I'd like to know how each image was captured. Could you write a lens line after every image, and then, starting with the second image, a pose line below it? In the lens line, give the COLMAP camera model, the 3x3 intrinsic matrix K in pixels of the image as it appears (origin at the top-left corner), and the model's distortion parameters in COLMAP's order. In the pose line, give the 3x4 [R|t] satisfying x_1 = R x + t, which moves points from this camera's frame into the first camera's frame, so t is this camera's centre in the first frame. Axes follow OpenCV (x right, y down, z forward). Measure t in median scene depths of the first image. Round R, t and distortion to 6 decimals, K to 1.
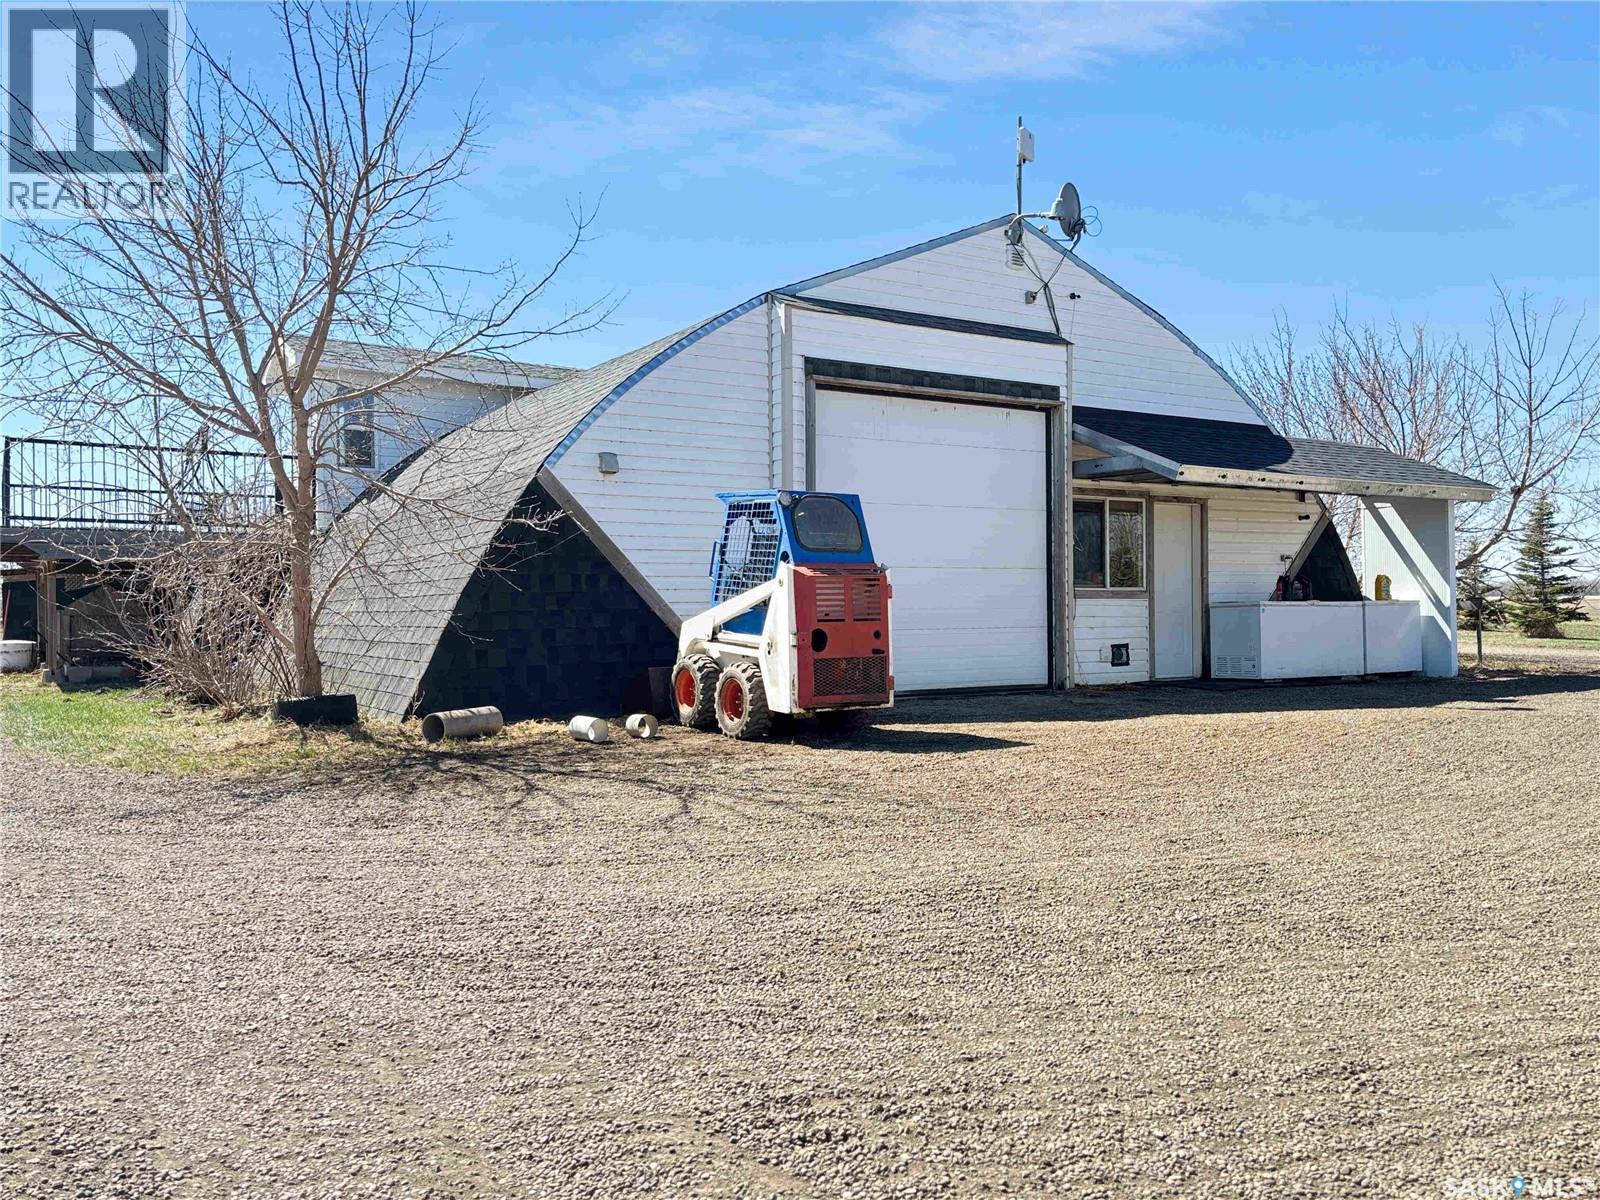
lens RADIAL K [[1113.4, 0, 800.0], [0, 1113.4, 600.0], [0, 0, 1]] dist [0.001759, -0.036823]
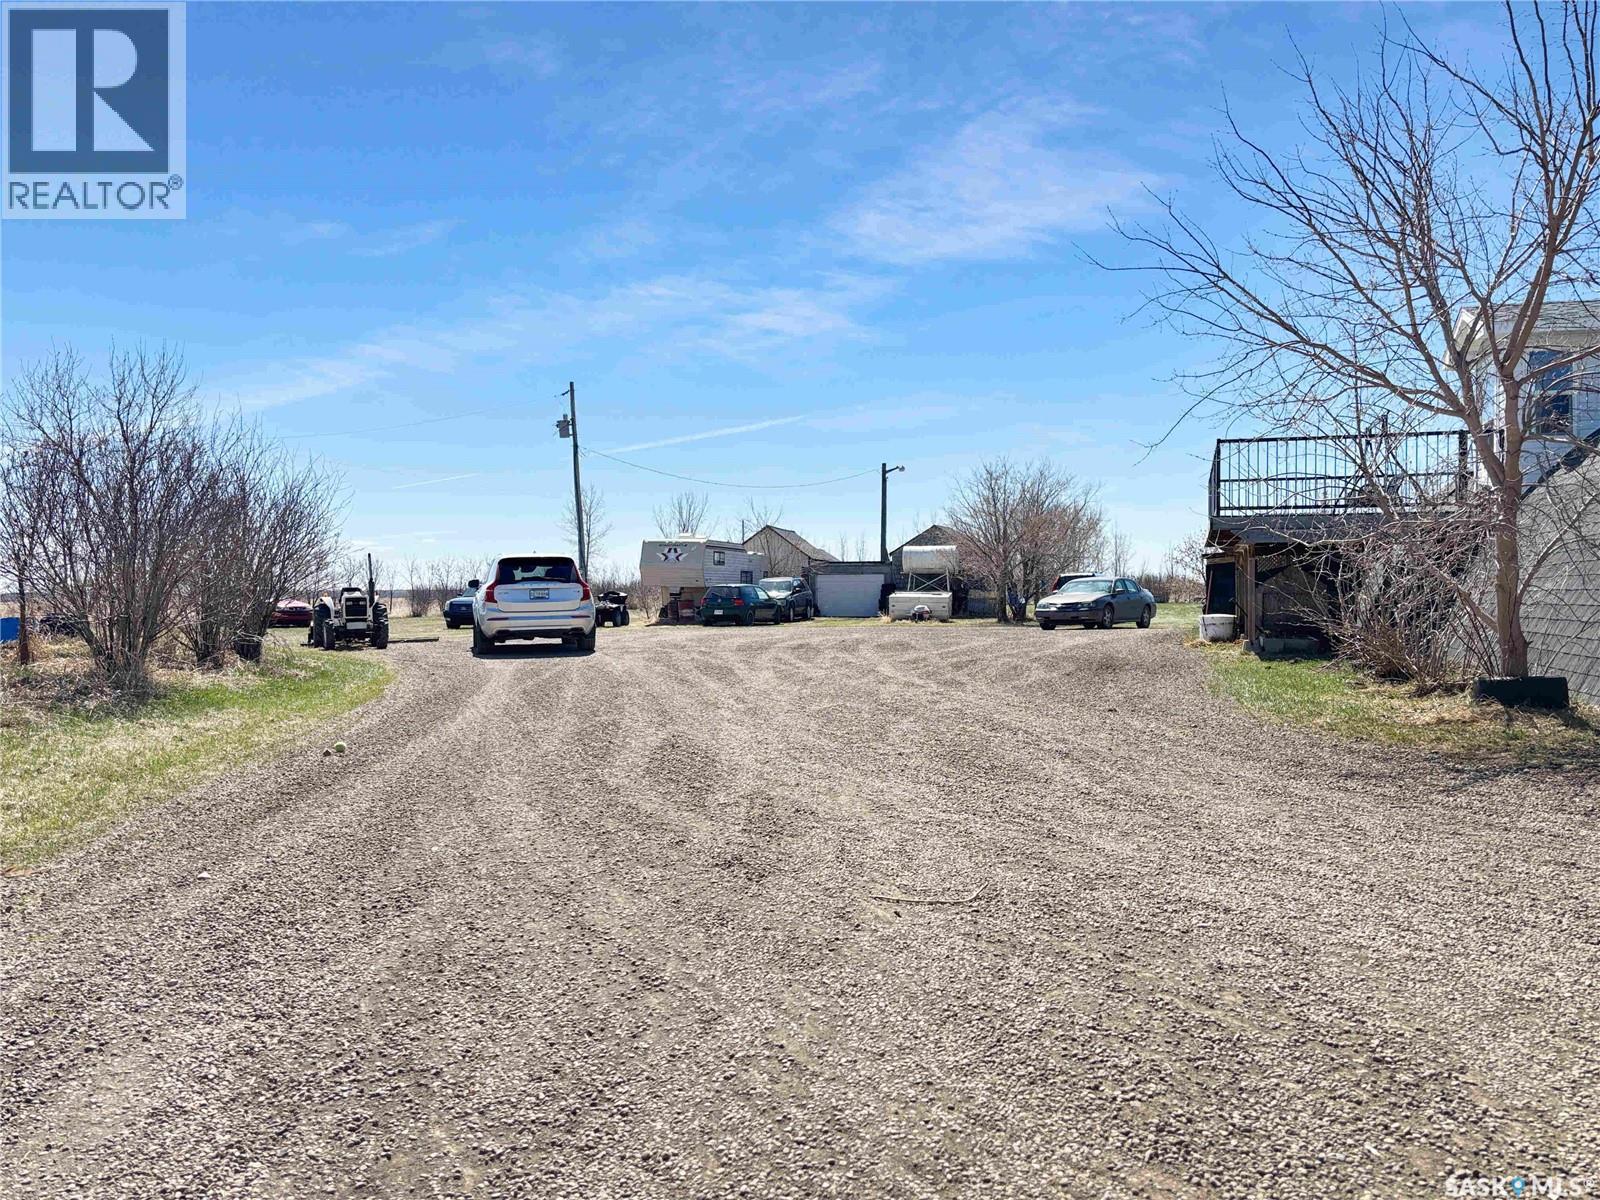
lens RADIAL K [[1113.4, 0, 800.0], [0, 1113.4, 600.0], [0, 0, 1]] dist [0.001759, -0.036823]
pose [[0.618787, 0.008000, -0.785518, -0.074494], [0.006337, 0.999865, 0.015175, 0.001252], [0.785534, -0.014368, 0.618652, -0.092511]]
